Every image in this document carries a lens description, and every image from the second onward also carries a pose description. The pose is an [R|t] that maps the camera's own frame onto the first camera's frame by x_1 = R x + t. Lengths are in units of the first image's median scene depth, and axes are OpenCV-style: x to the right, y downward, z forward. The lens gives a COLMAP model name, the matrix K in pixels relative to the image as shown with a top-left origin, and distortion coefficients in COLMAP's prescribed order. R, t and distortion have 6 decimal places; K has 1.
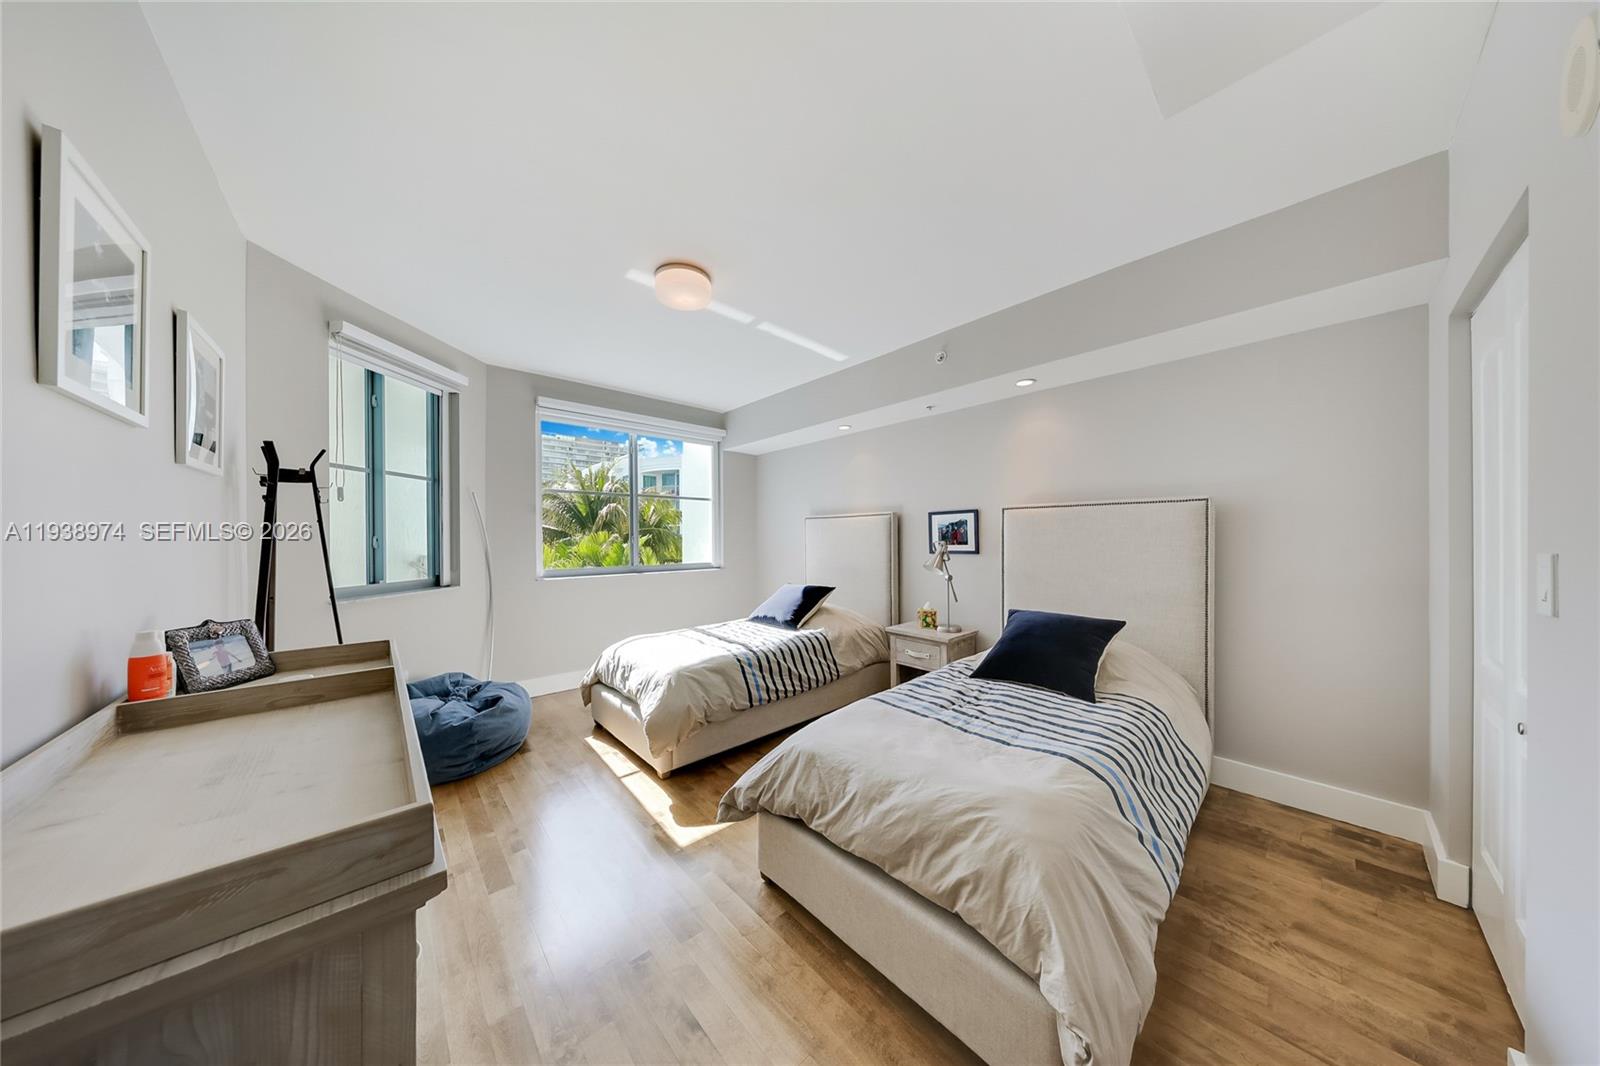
lens RADIAL K [[462.3, 0, 795.0], [0, 462.3, 537.6], [0, 0, 1]] dist [0.000320, 0.000003]
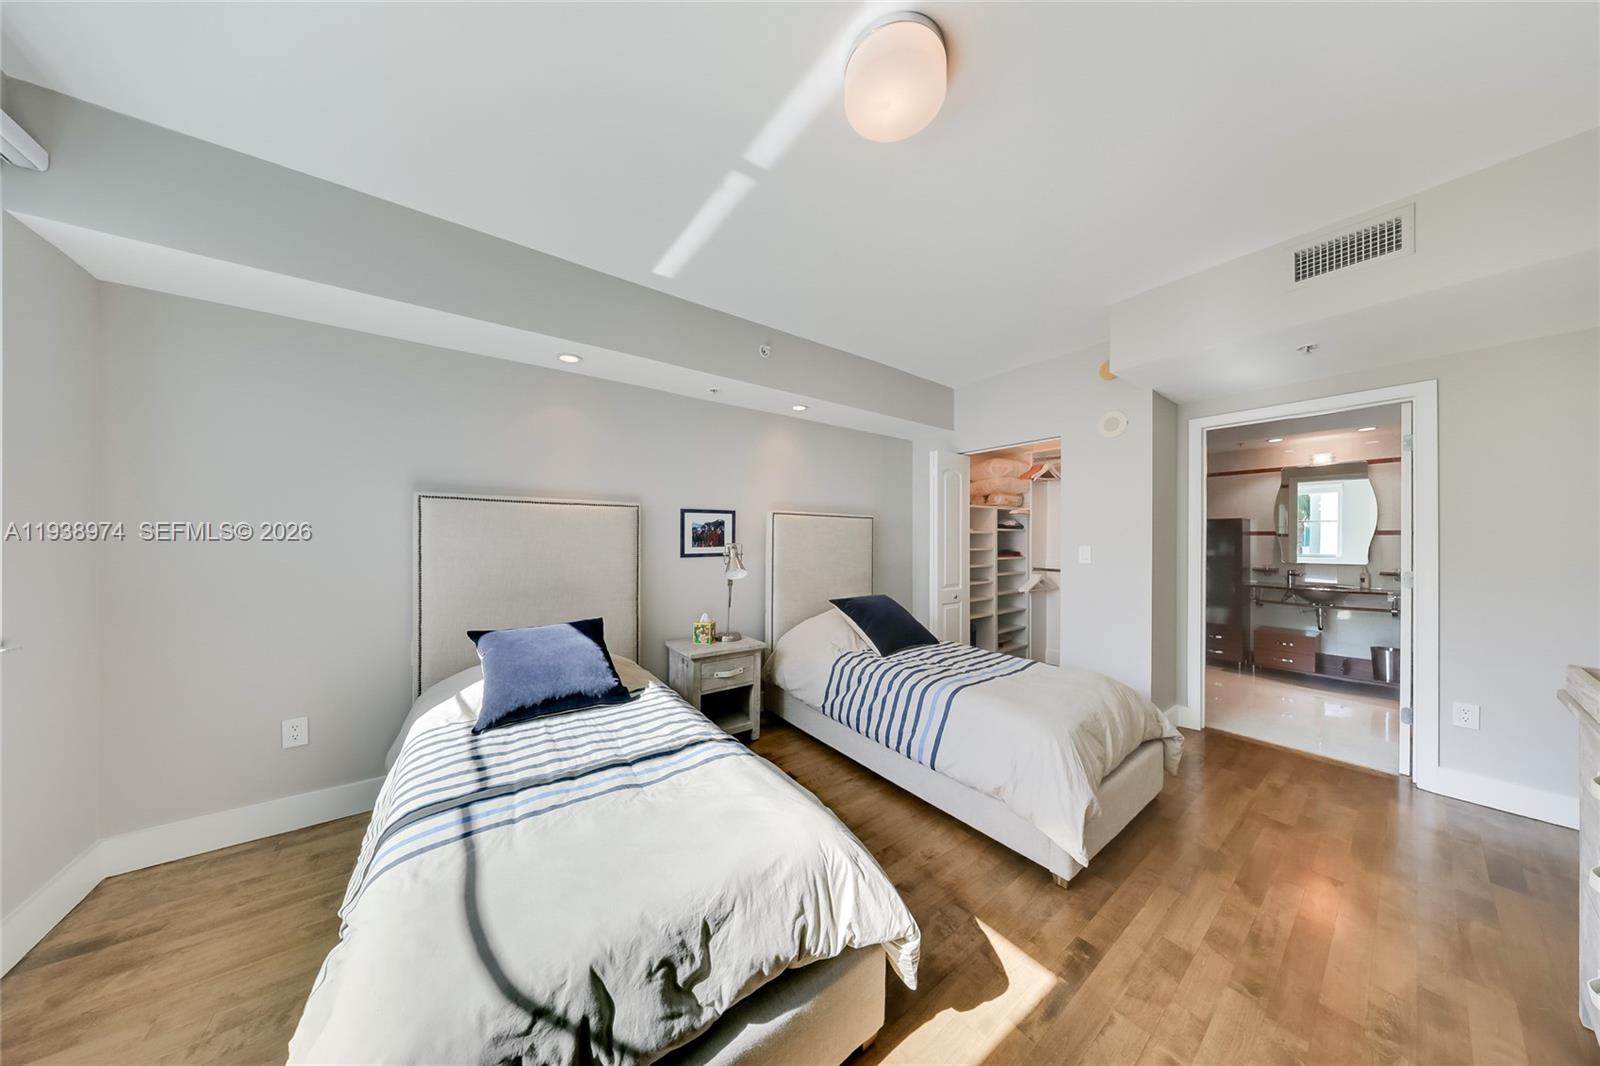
lens RADIAL K [[462.3, 0, 797.7], [0, 462.3, 540.1], [0, 0, 1]] dist [0.000320, 0.000003]
pose [[0.091926, 0.002681, 0.995762, -0.549072], [-0.005177, 0.999984, -0.002215, 0.003118], [-0.995752, -0.004952, 0.091939, 0.740947]]
